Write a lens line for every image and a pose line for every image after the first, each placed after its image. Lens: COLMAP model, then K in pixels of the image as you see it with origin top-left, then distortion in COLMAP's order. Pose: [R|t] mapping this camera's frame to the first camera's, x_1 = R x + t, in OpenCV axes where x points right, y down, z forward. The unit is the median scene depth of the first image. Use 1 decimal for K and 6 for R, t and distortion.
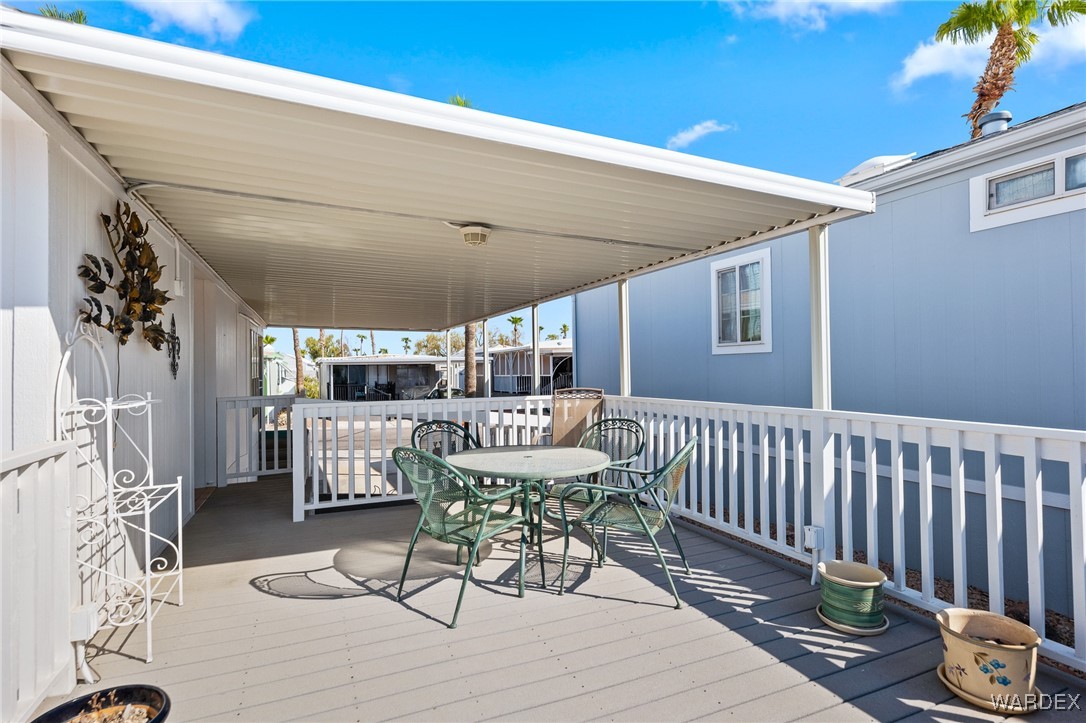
lens RADIAL K [[513.9, 0, 547.9], [0, 513.9, 366.9], [0, 0, 1]] dist [0.004322, 0.001657]
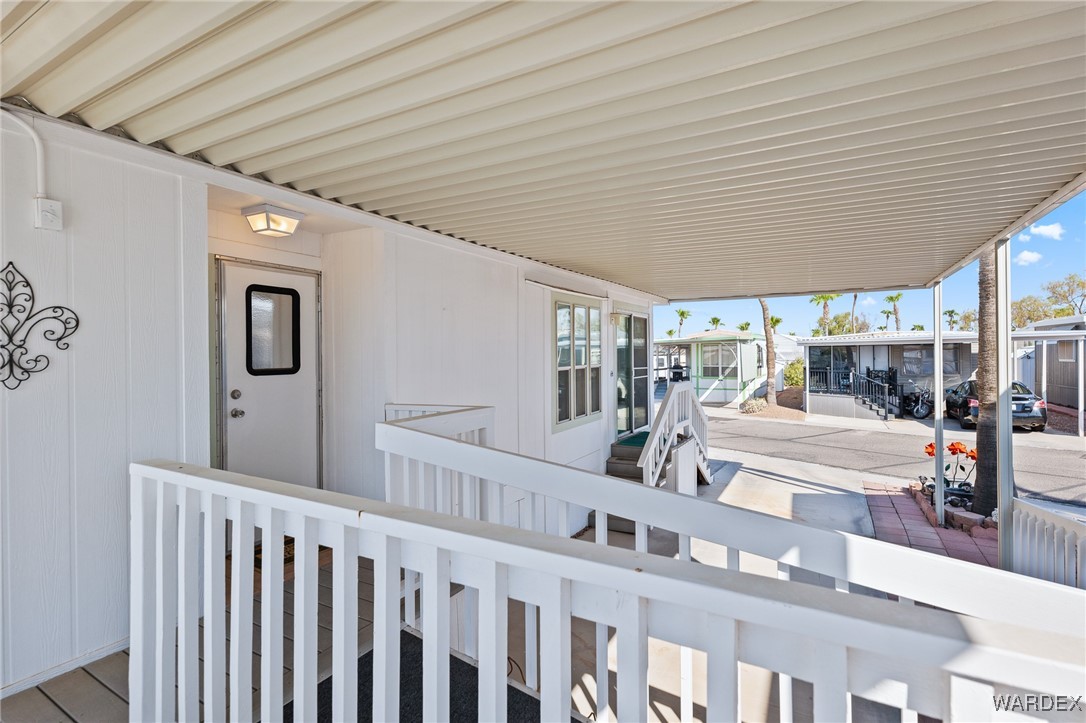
lens RADIAL K [[513.9, 0, 547.1], [0, 513.9, 356.0], [0, 0, 1]] dist [0.004322, 0.001657]
pose [[0.593139, 0.007001, -0.805070, 0.007920], [0.006513, 0.999888, 0.013493, -0.013687], [0.805074, -0.013247, 0.593027, 1.256316]]
